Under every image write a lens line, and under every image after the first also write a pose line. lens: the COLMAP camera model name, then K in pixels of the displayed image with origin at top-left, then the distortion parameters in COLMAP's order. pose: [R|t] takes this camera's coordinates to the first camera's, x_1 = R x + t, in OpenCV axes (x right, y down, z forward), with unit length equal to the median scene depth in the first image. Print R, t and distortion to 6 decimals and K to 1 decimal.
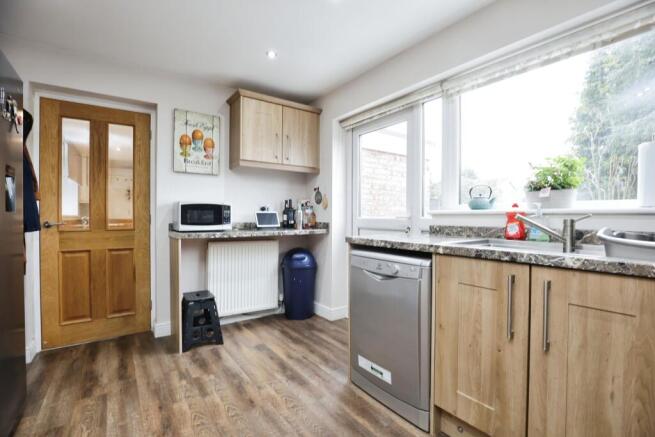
lens RADIAL K [[298.8, 0, 328.4], [0, 298.8, 206.7], [0, 0, 1]] dist [0.001557, 0.000290]
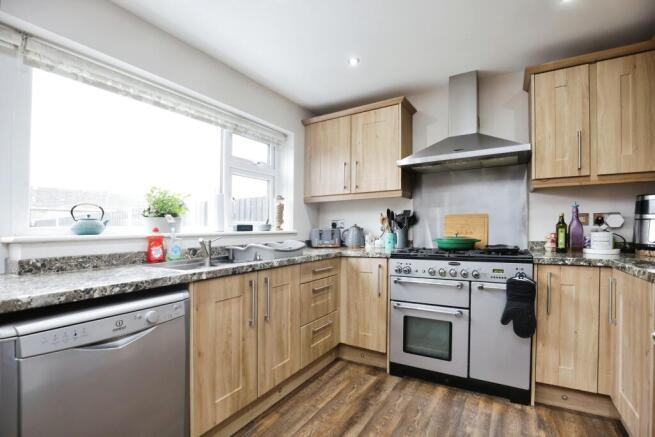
lens RADIAL K [[305.5, 0, 328.0], [0, 305.5, 233.5], [0, 0, 1]] dist [-0.051810, 0.000013]
pose [[-0.378566, -0.009655, 0.925524, -0.641125], [-0.011370, 0.999919, 0.005781, -0.003713], [-0.925504, -0.008334, -0.378645, 0.925963]]
